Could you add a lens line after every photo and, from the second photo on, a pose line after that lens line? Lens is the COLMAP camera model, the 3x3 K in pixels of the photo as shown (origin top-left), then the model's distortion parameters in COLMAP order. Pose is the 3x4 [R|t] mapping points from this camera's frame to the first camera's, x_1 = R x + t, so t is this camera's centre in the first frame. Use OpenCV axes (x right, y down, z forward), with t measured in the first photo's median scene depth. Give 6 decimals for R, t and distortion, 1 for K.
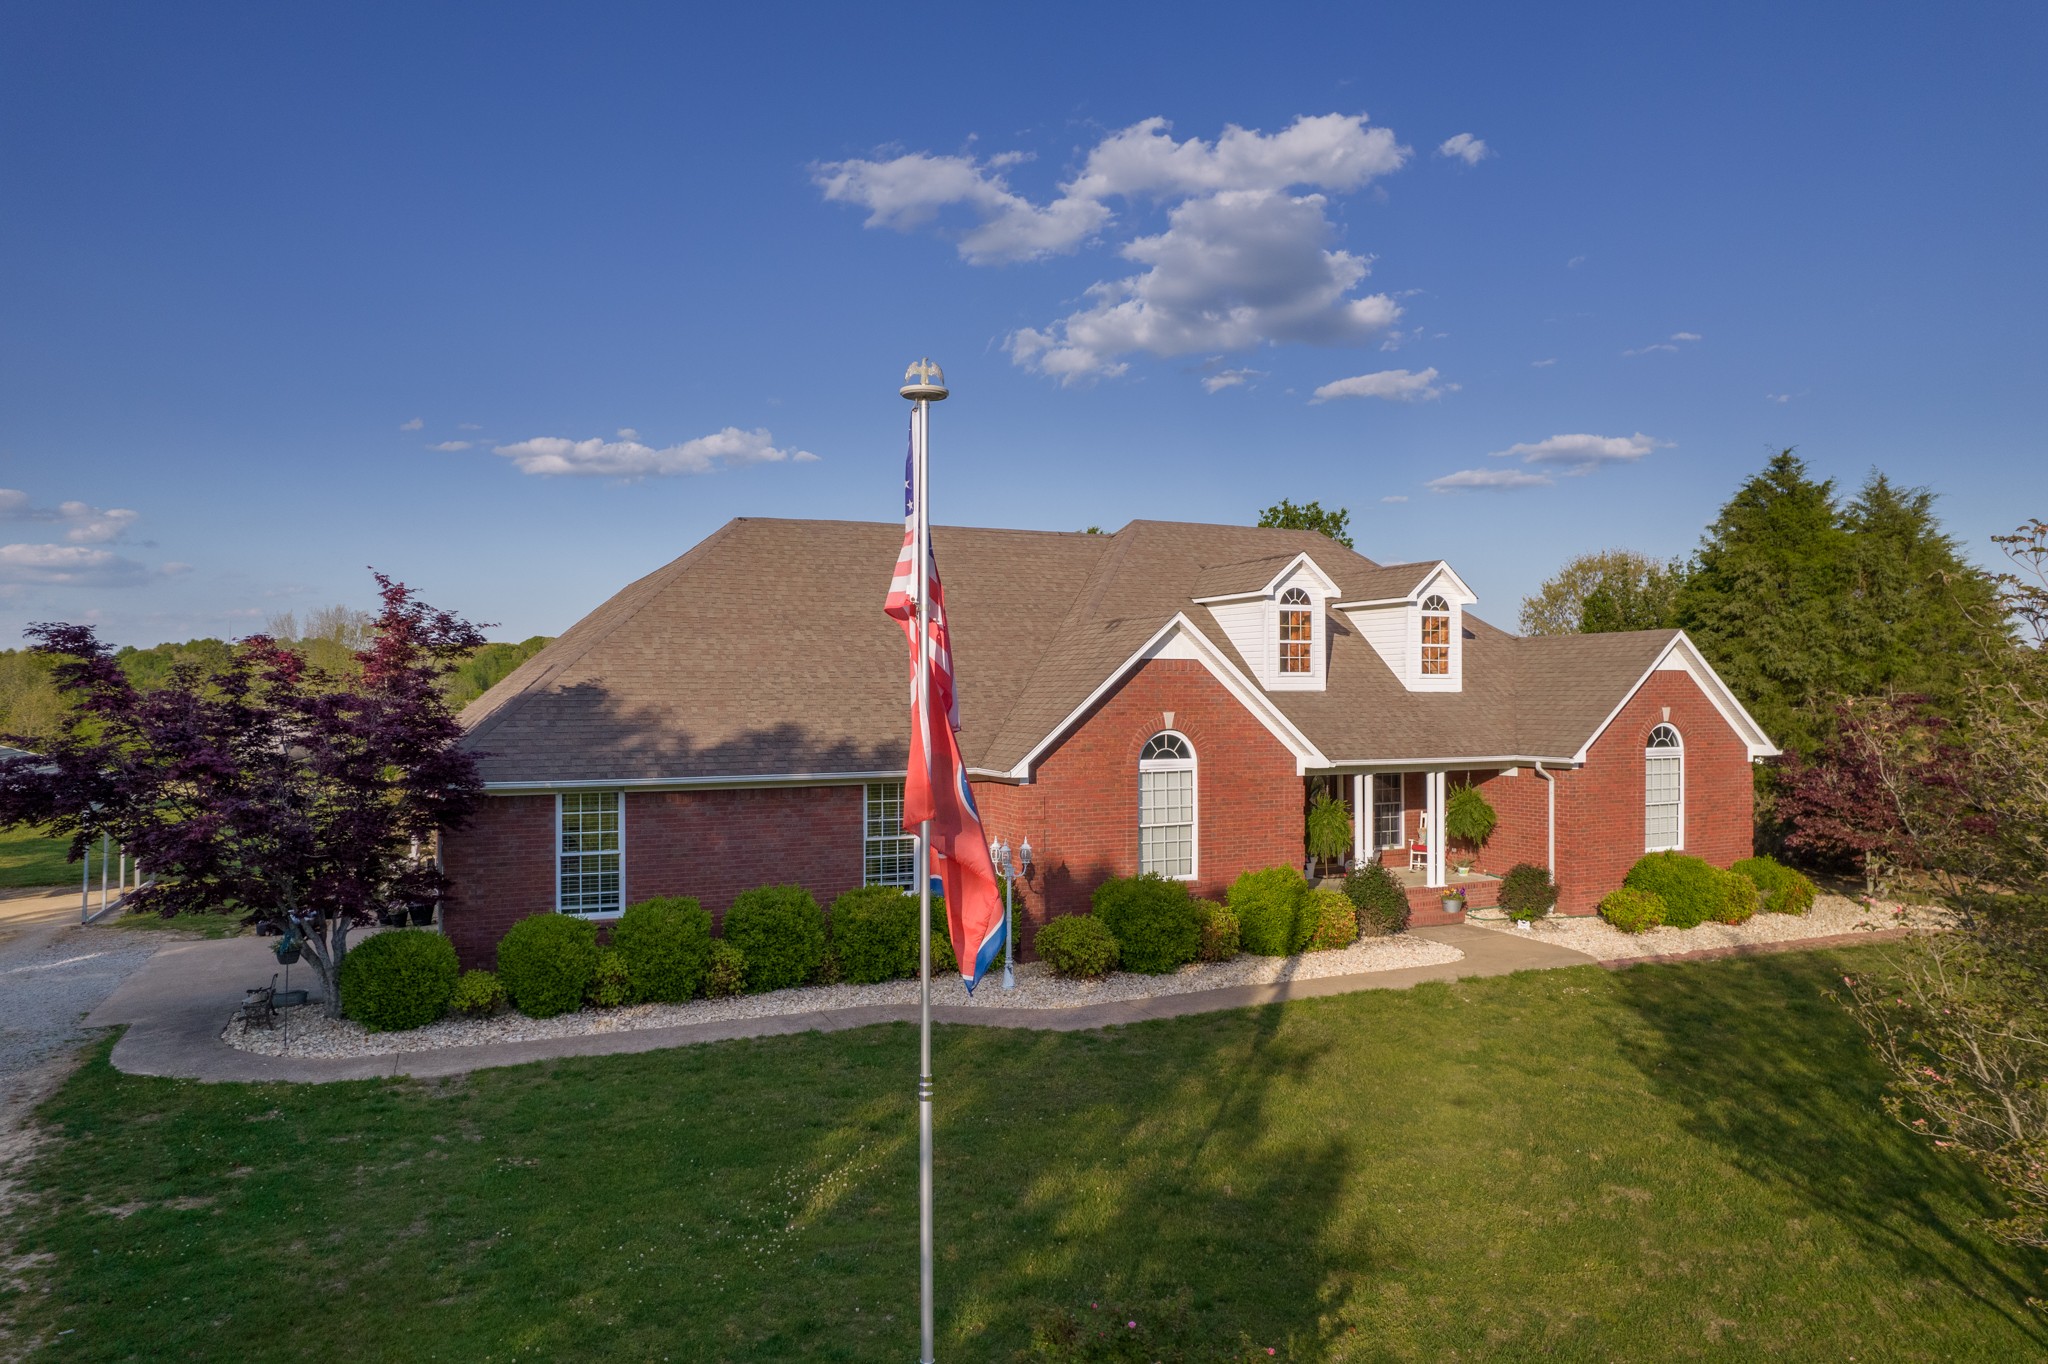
lens RADIAL K [[1318.2, 0, 1026.4], [0, 1318.2, 683.6], [0, 0, 1]] dist [-0.071758, 0.062026]
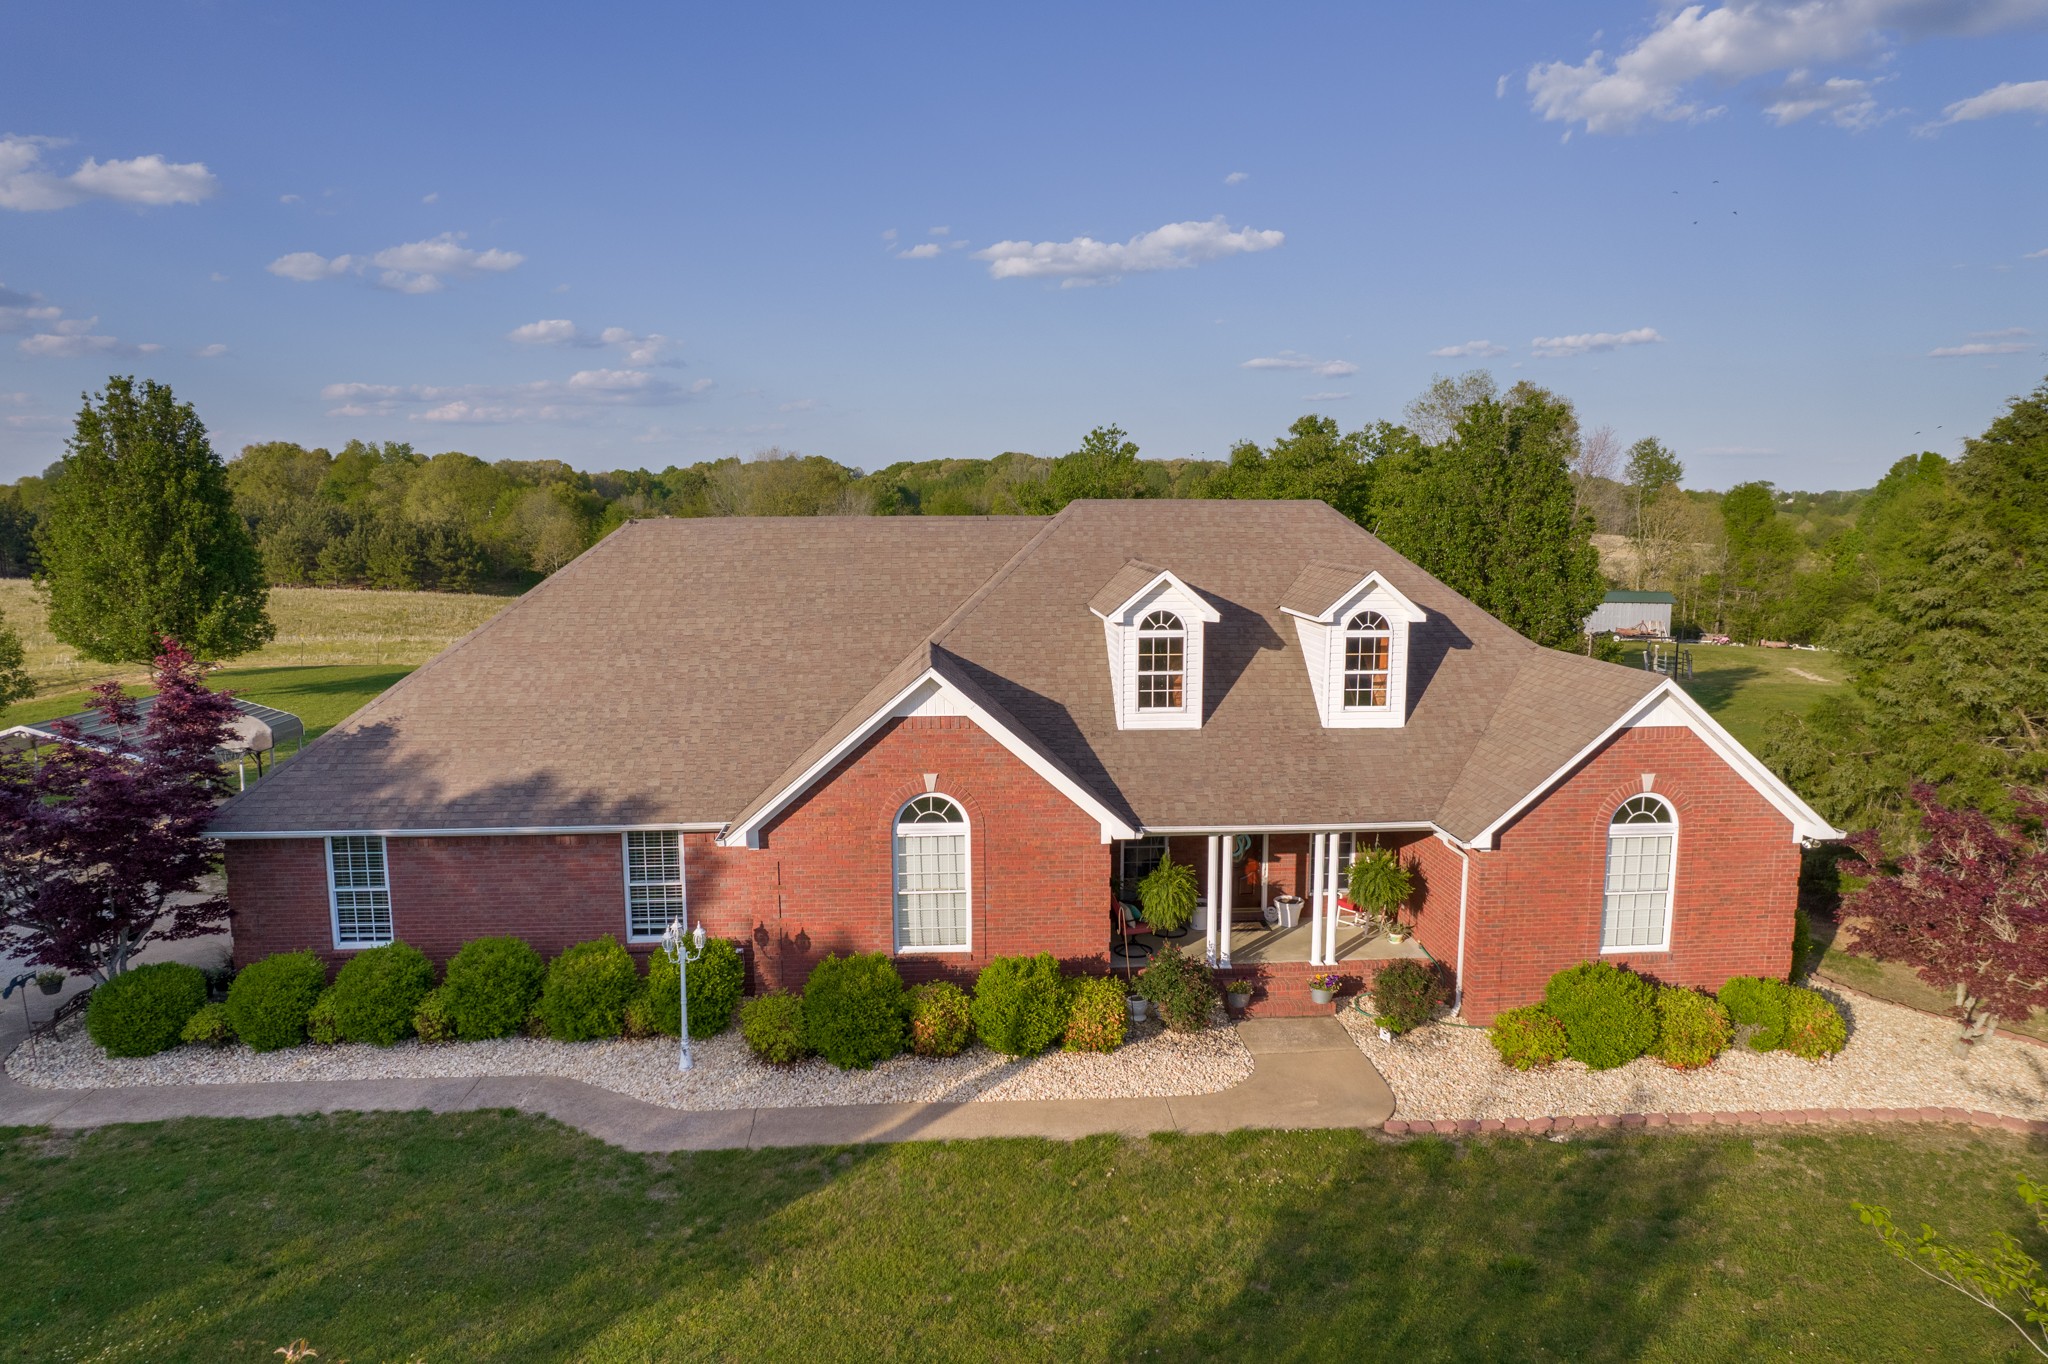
lens RADIAL K [[1318.2, 0, 1026.4], [0, 1318.2, 683.6], [0, 0, 1]] dist [-0.071758, 0.062026]
pose [[0.935959, 0.050766, -0.348430, 0.428316], [0.000369, 0.989410, 0.145147, -0.152062], [0.352109, -0.135980, 0.926029, 0.170432]]
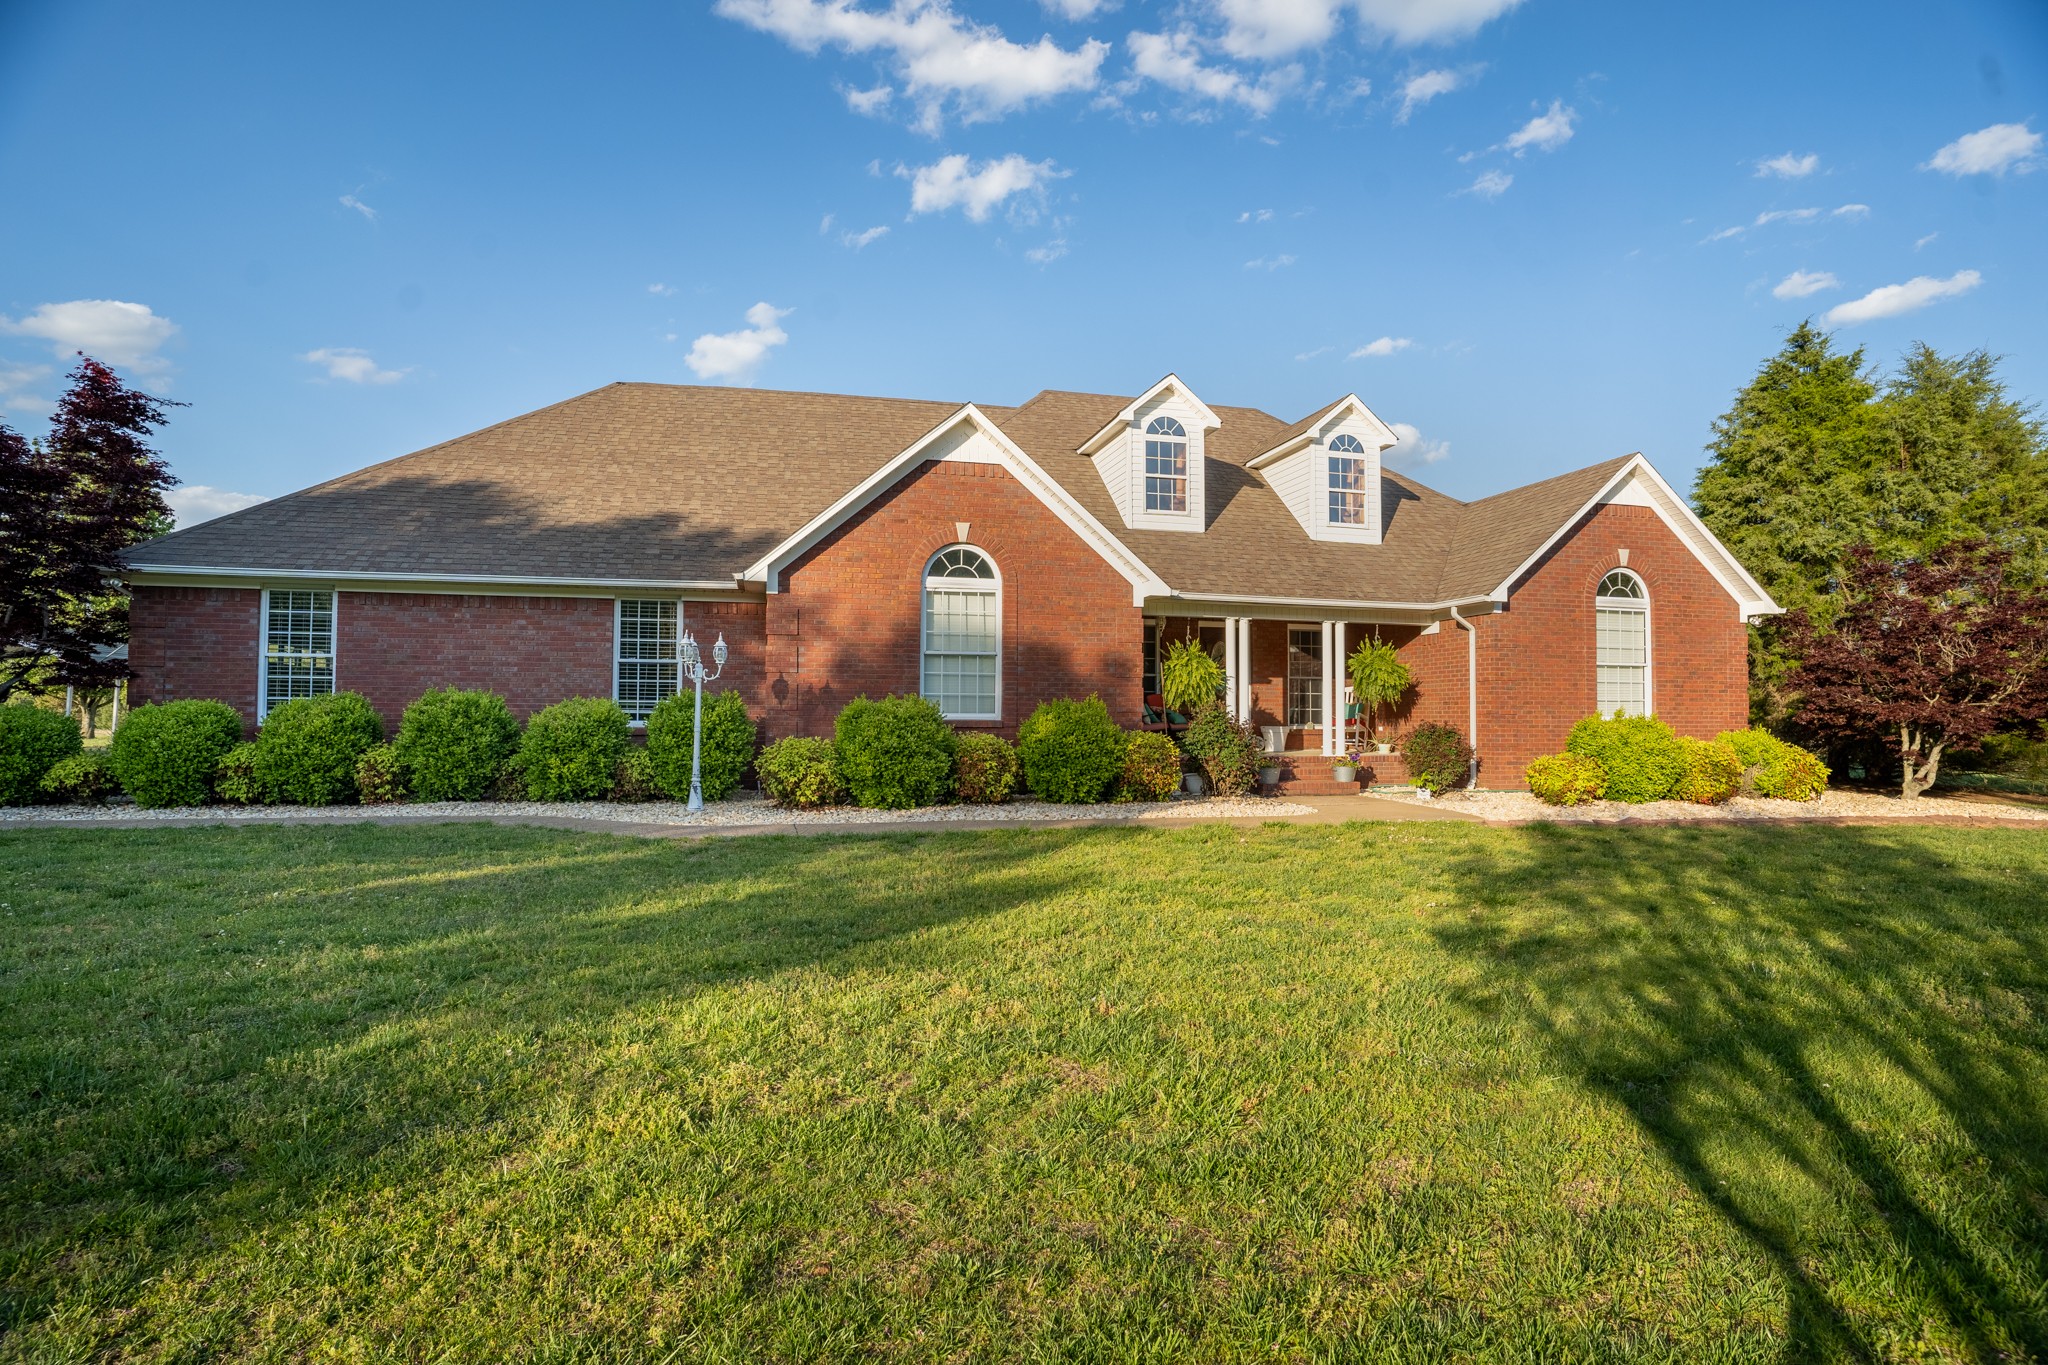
lens RADIAL K [[1027.3, 0, 1022.0], [0, 1027.3, 680.9], [0, 0, 1]] dist [-0.082629, 0.039850]
pose [[0.981441, 0.001346, -0.191760, 0.244937], [-0.006606, 0.999619, -0.026794, 0.127402], [0.191651, 0.027564, 0.981076, 0.308394]]
